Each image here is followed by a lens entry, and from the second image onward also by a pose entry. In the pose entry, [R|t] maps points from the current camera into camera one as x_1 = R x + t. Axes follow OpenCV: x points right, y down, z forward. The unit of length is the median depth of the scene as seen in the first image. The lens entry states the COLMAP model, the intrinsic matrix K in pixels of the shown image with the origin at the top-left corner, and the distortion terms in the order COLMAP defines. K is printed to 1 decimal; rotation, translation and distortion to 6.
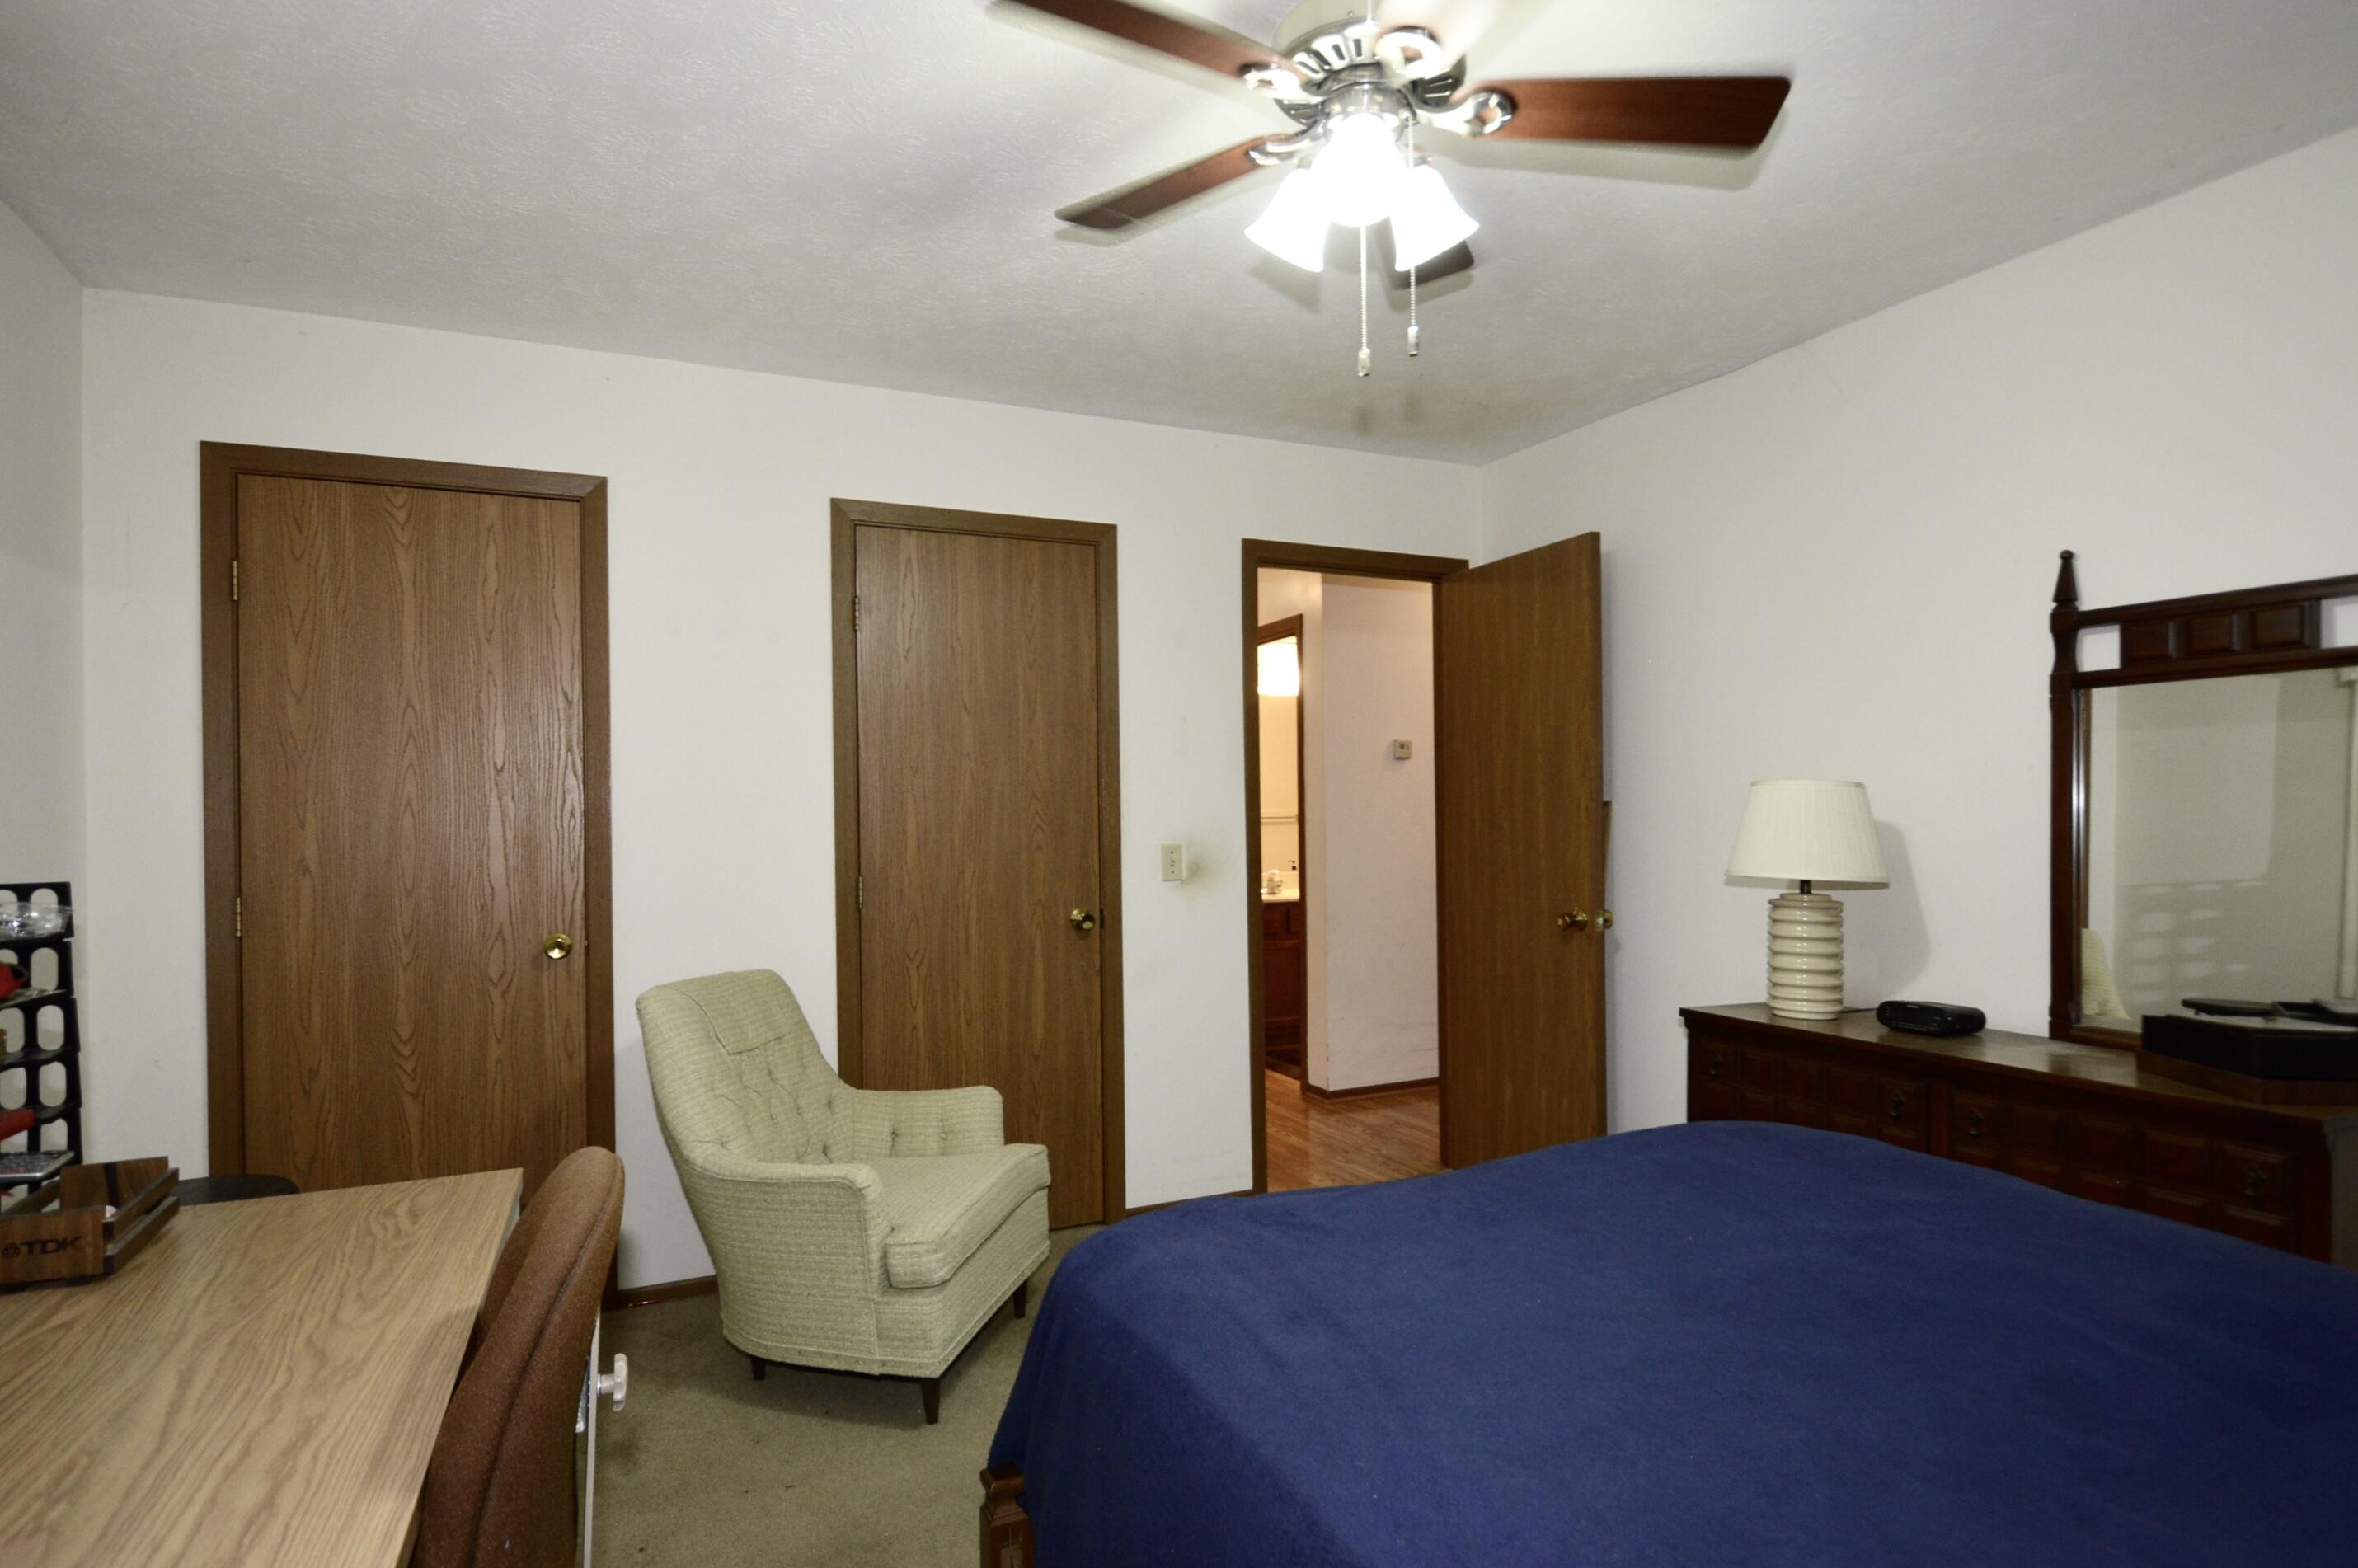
lens RADIAL K [[1244.8, 0, 1178.1], [0, 1244.8, 814.2], [0, 0, 1]] dist [0.001592, -0.017643]
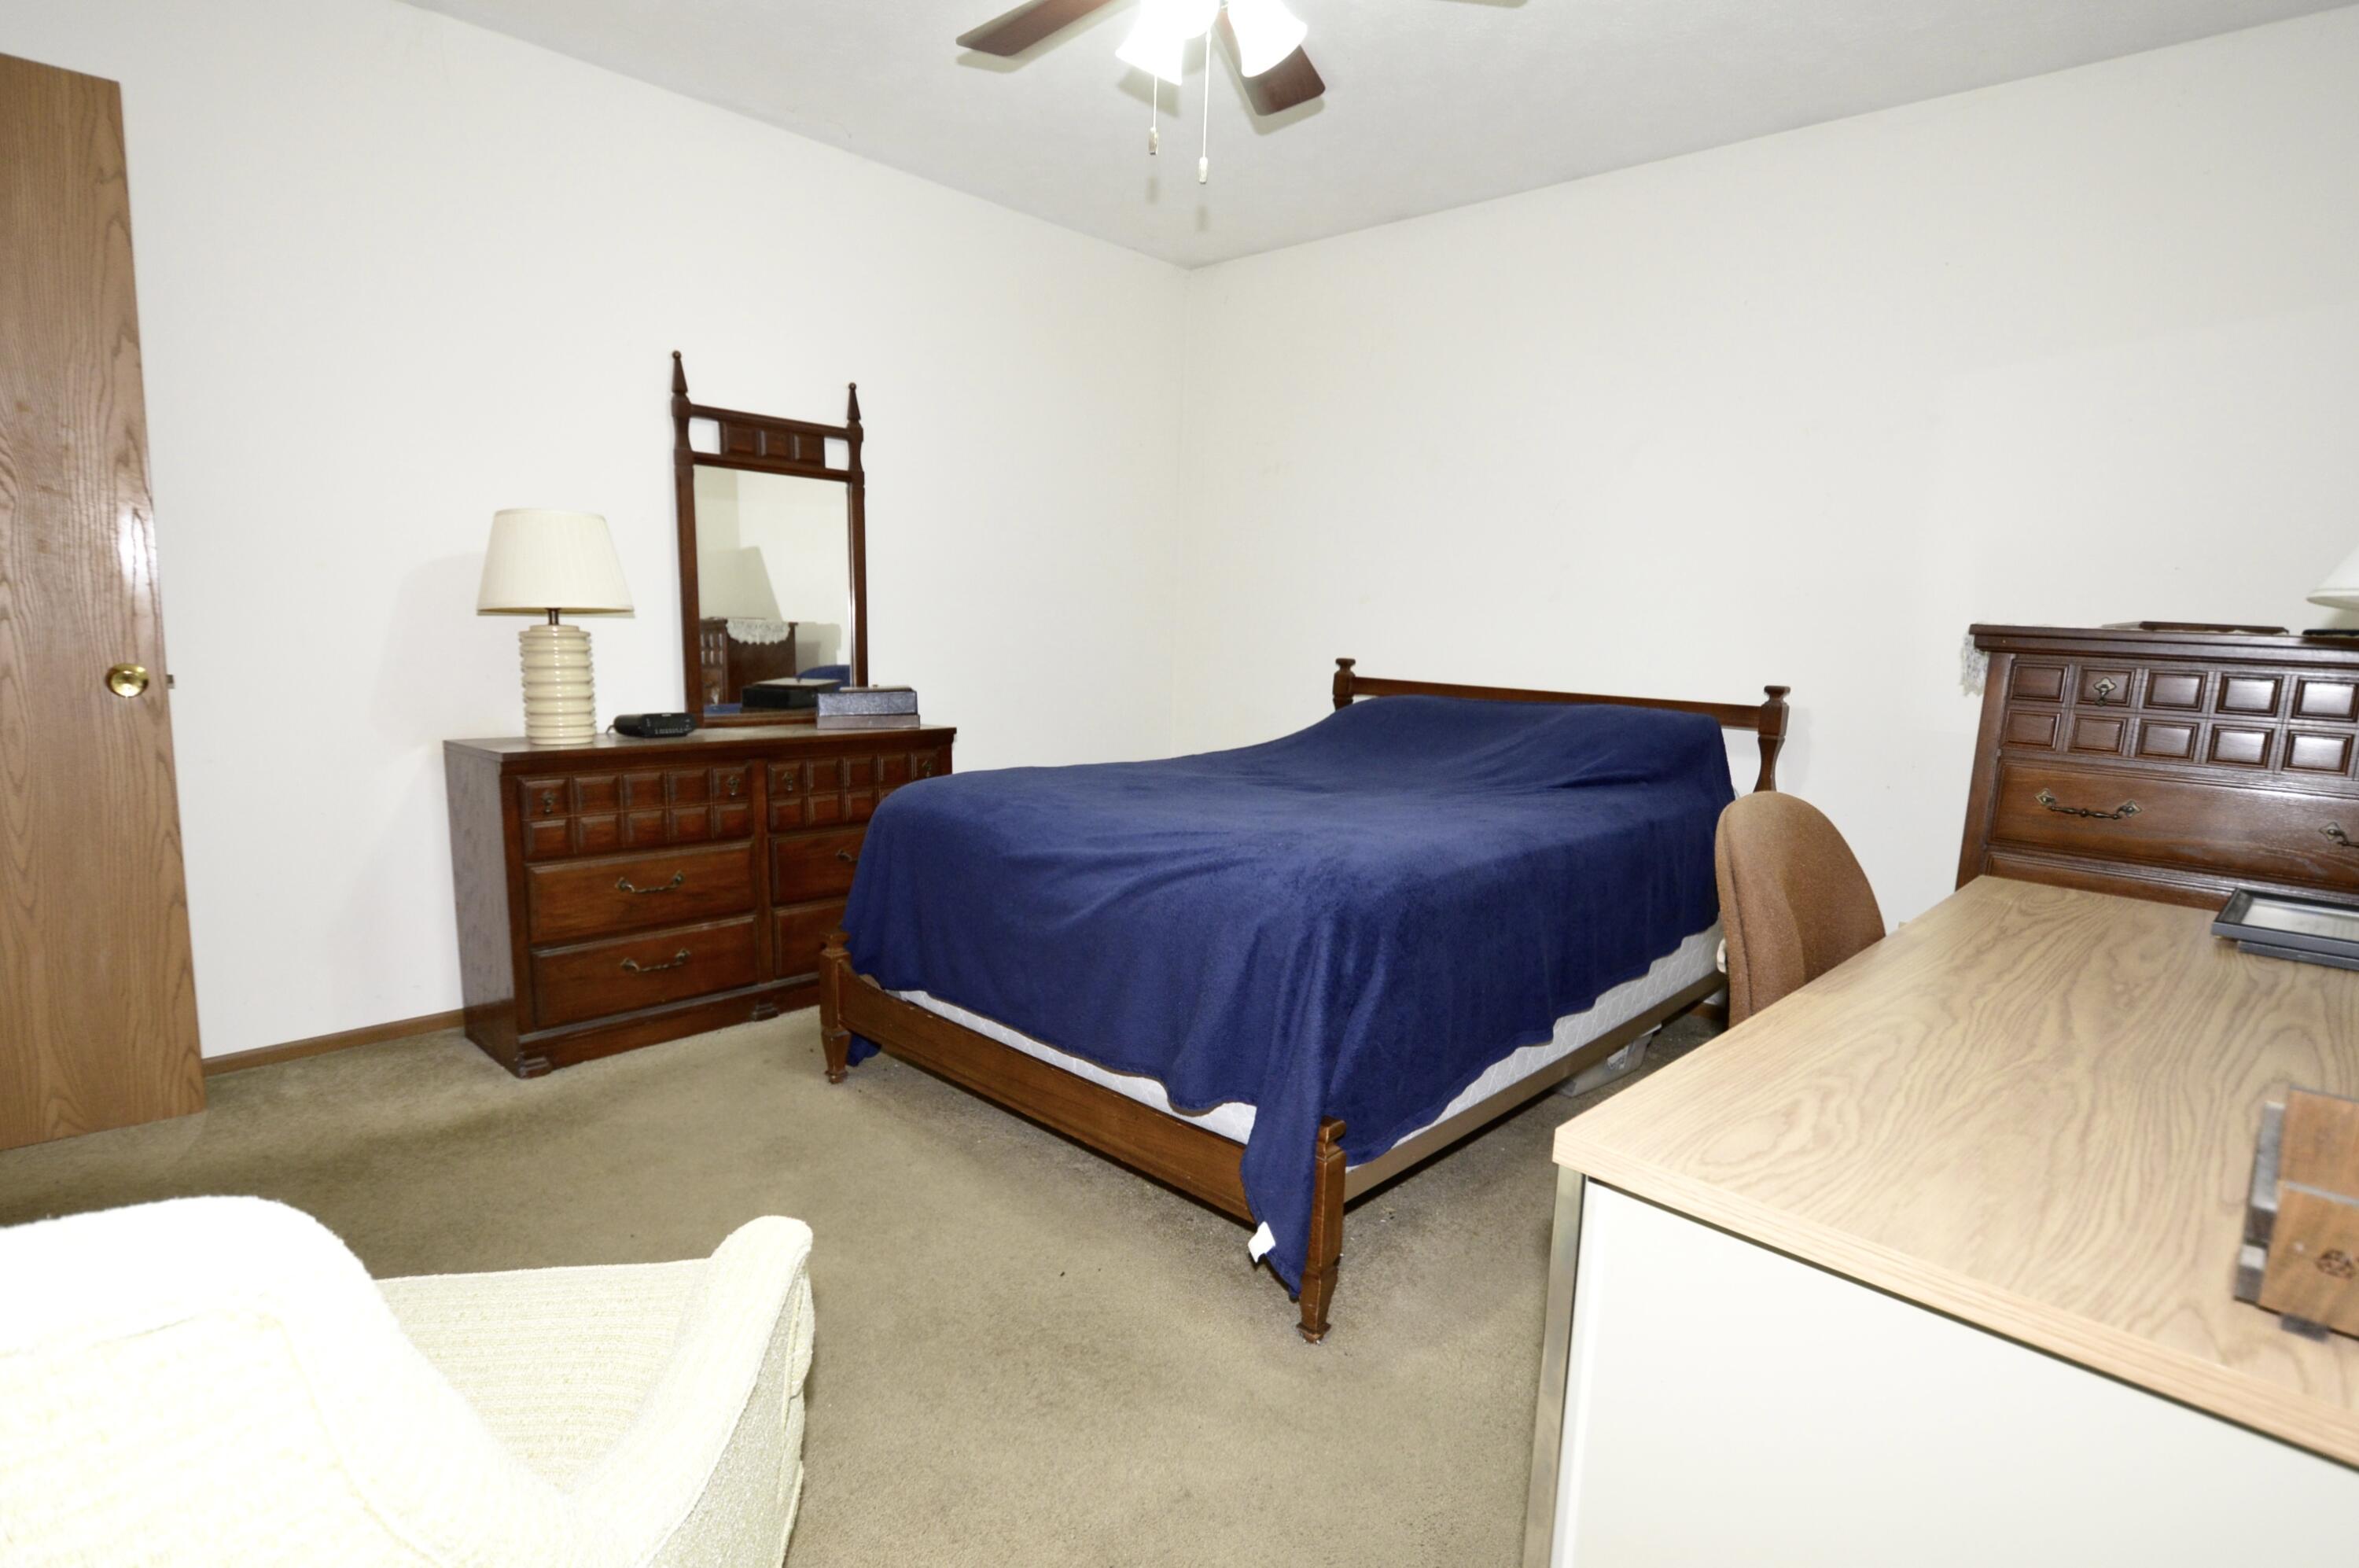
lens RADIAL K [[1163.0, 0, 1173.5], [0, 1163.0, 806.6], [0, 0, 1]] dist [0.003064, -0.013294]
pose [[-0.361624, -0.155083, 0.919335, -0.677447], [-0.025665, 0.987351, 0.156461, 0.054993], [-0.931971, 0.032985, -0.361030, 0.994653]]
